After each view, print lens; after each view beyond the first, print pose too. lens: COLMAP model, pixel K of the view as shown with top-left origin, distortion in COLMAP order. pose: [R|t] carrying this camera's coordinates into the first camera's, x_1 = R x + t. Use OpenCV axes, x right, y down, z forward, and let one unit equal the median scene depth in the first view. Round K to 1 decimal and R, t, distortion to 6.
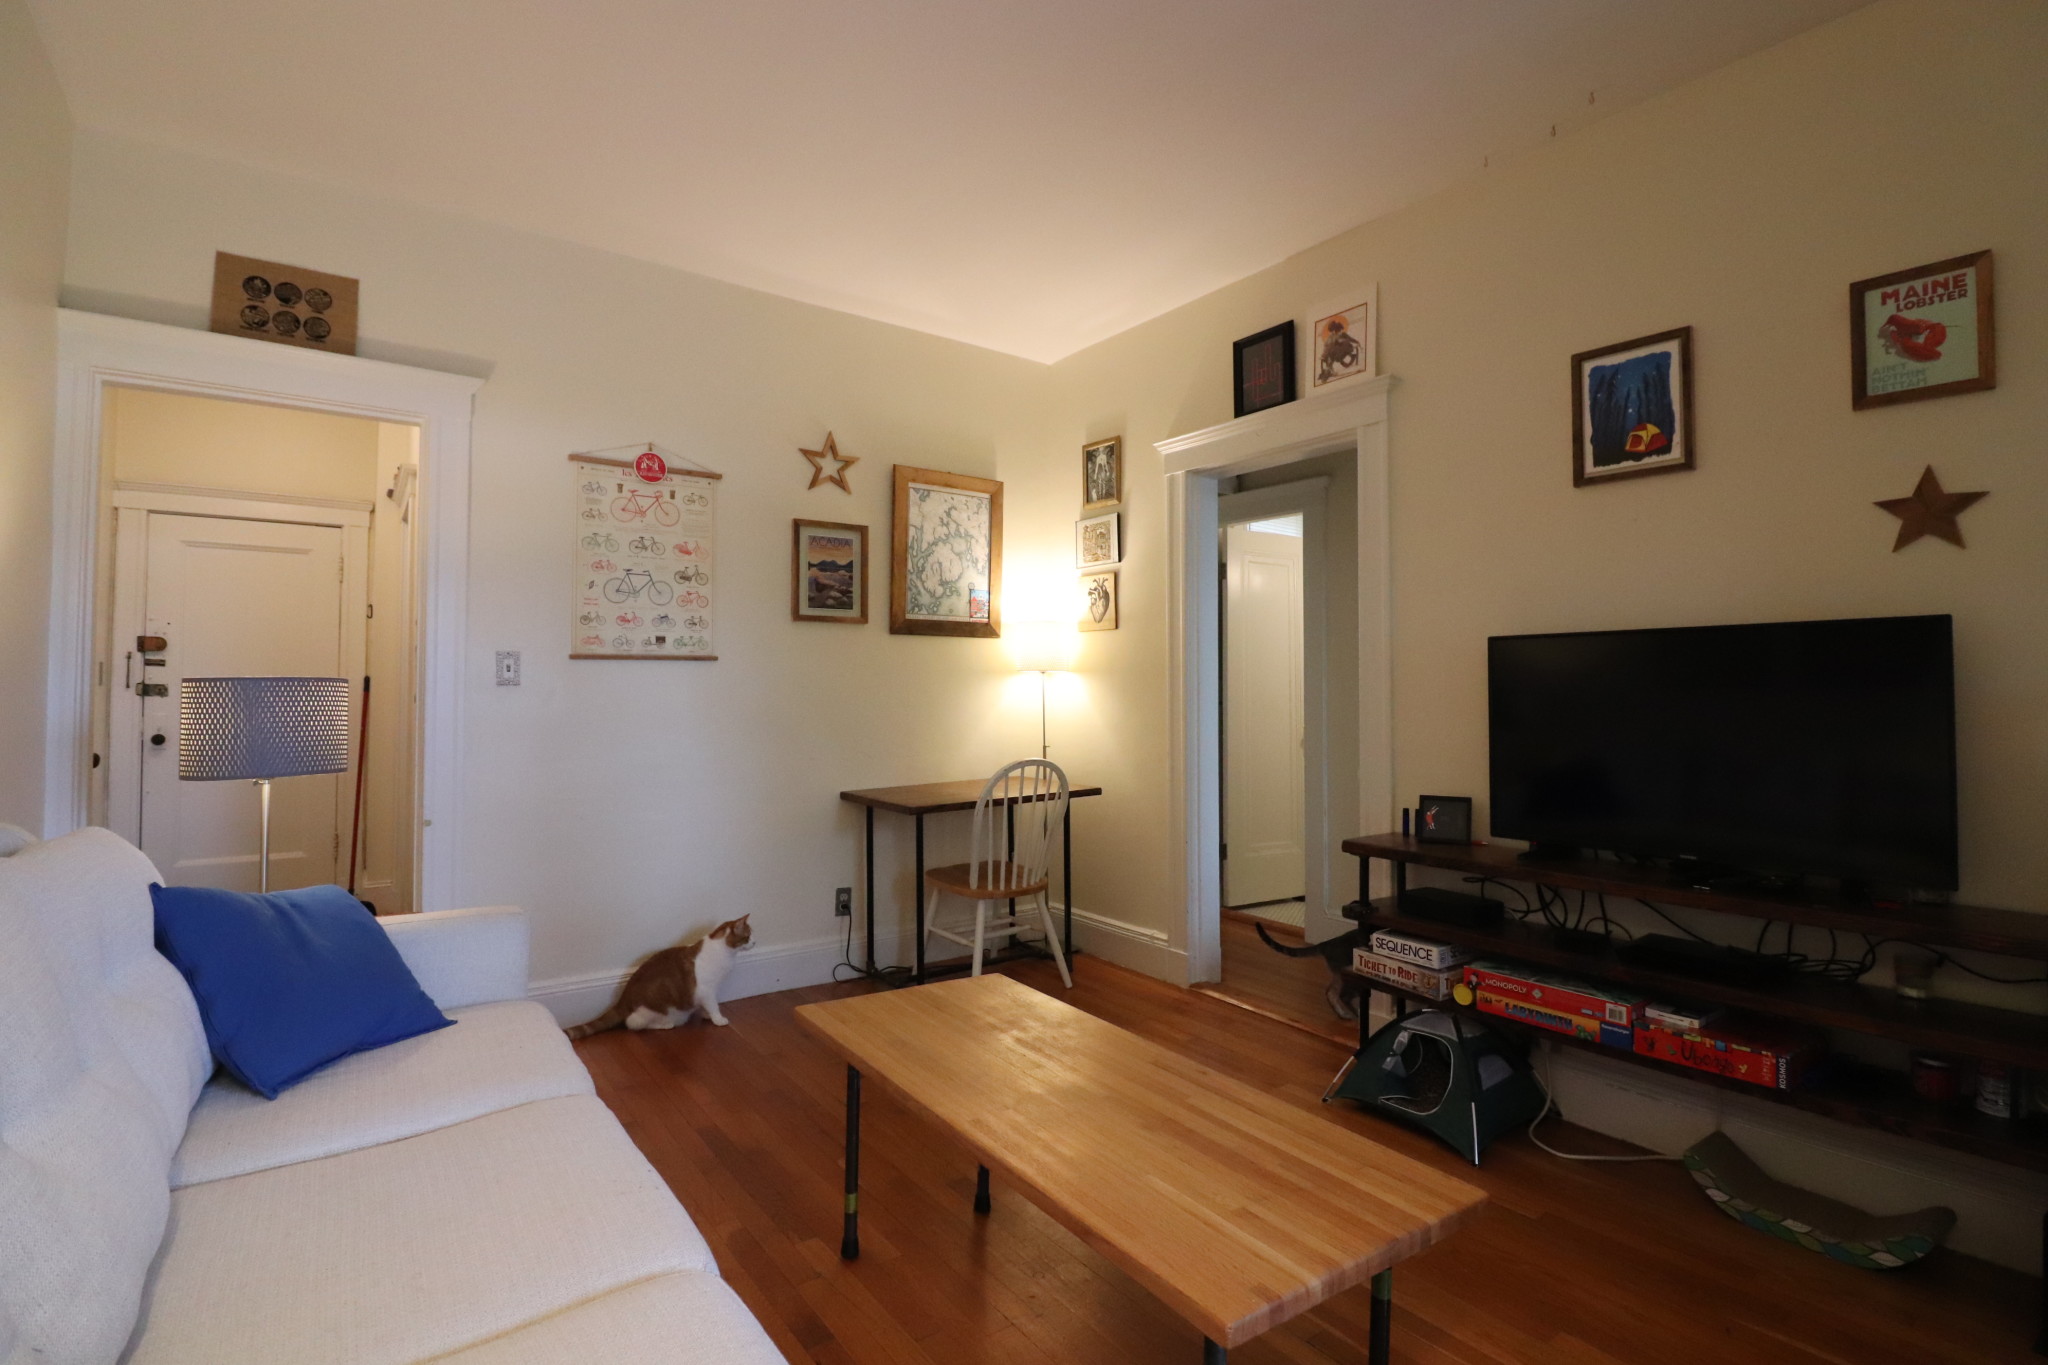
lens RADIAL K [[948.2, 0, 1020.1], [0, 948.2, 674.7], [0, 0, 1]] dist [-0.015662, -0.007014]
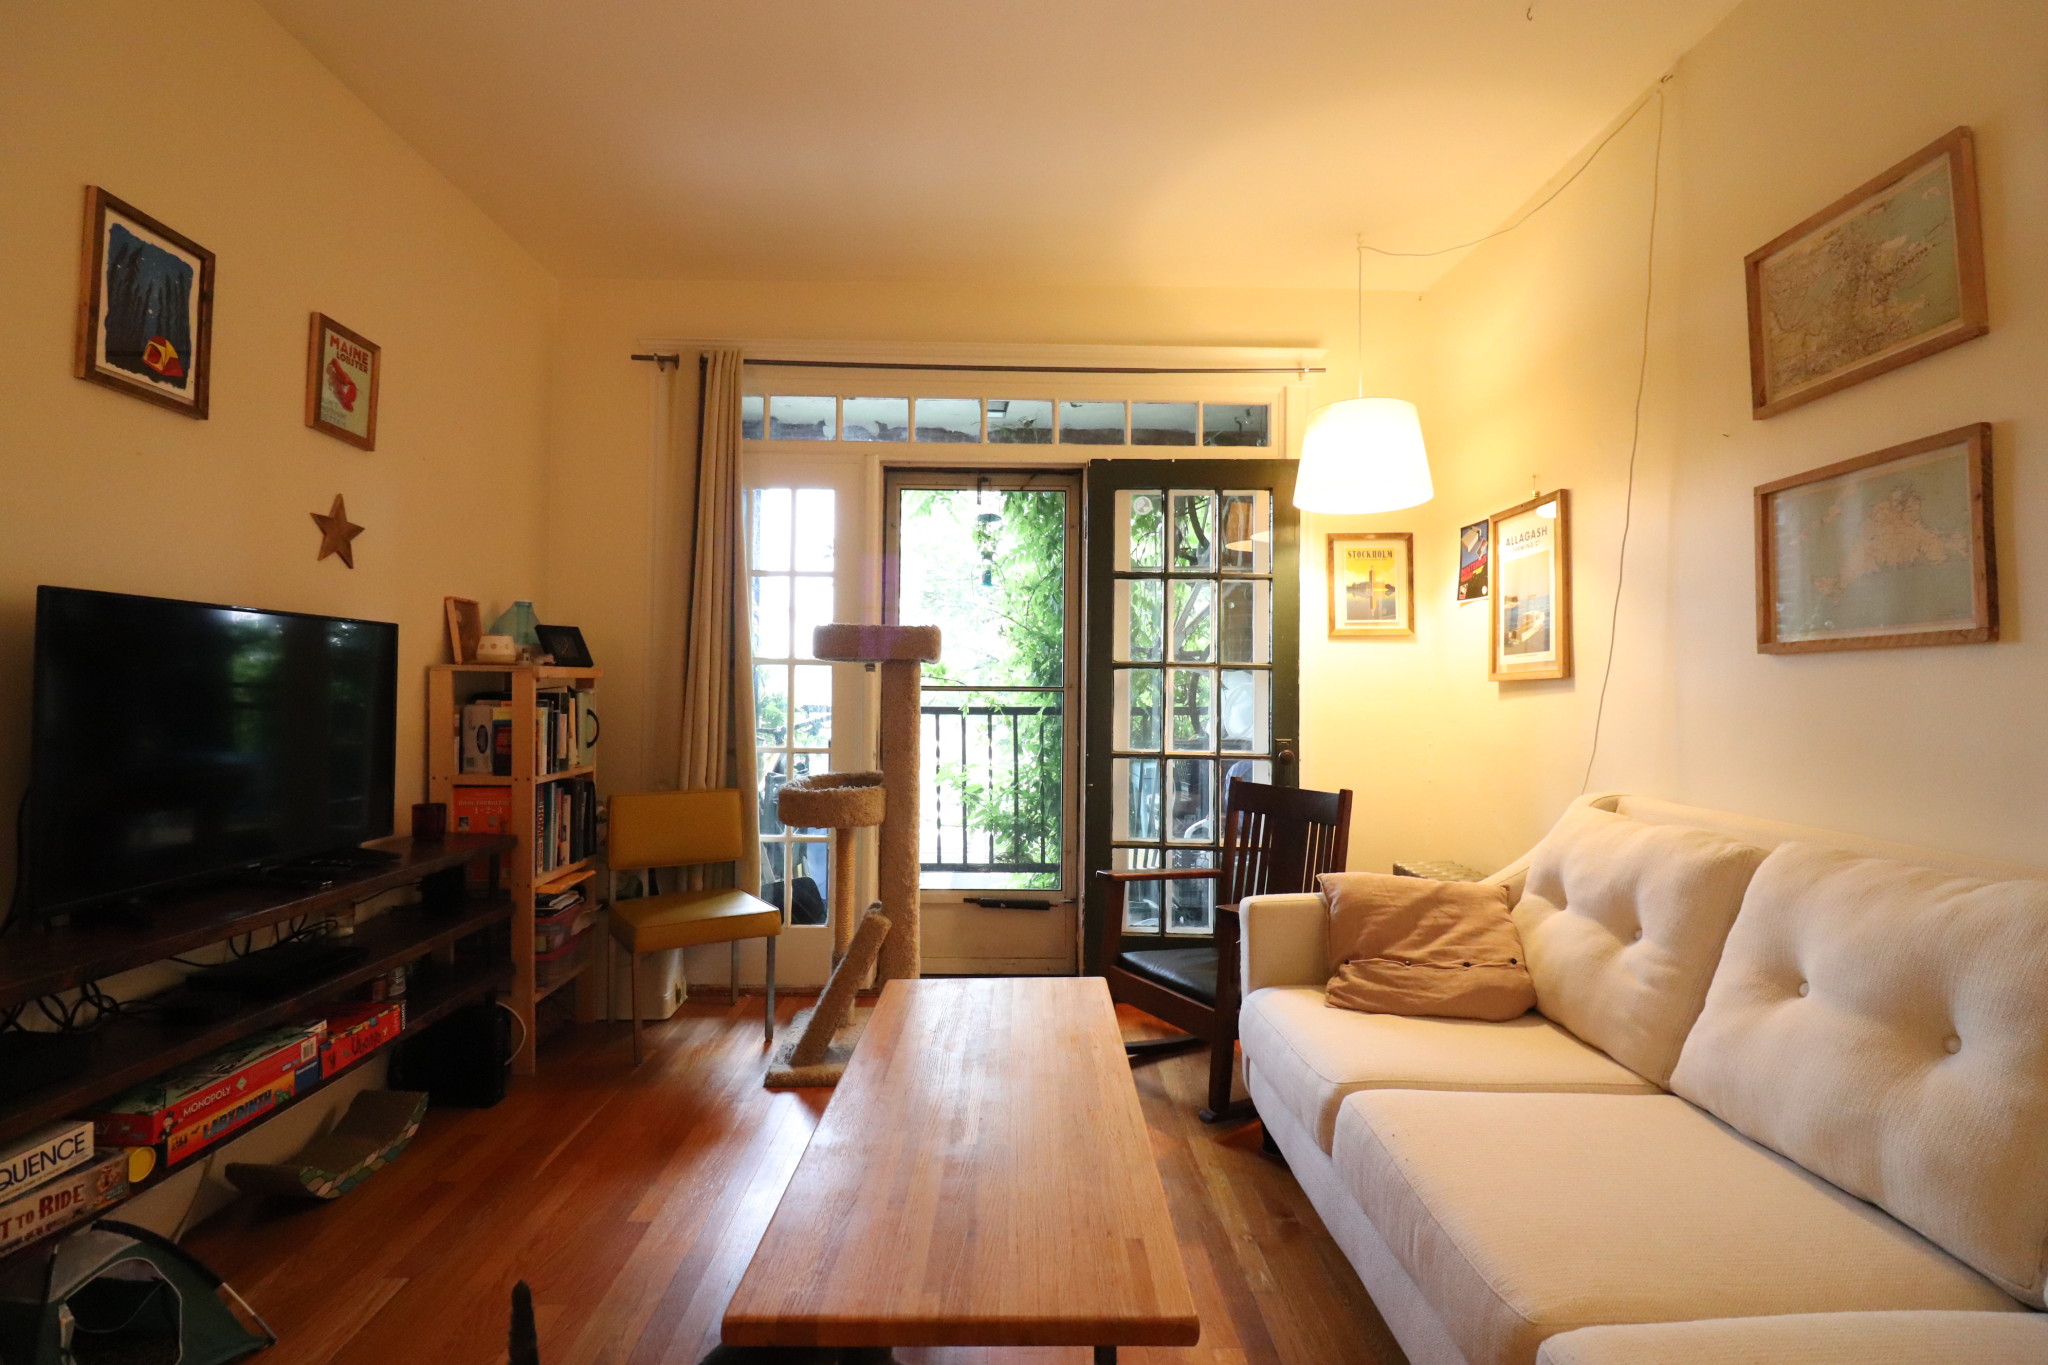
lens RADIAL K [[948.2, 0, 1012.2], [0, 948.2, 672.5], [0, 0, 1]] dist [-0.015662, -0.007014]
pose [[-0.813421, 0.000846, 0.581675, -0.377019], [-0.022736, 0.999189, -0.033246, 0.022877], [-0.581231, -0.040268, -0.812741, 1.248444]]
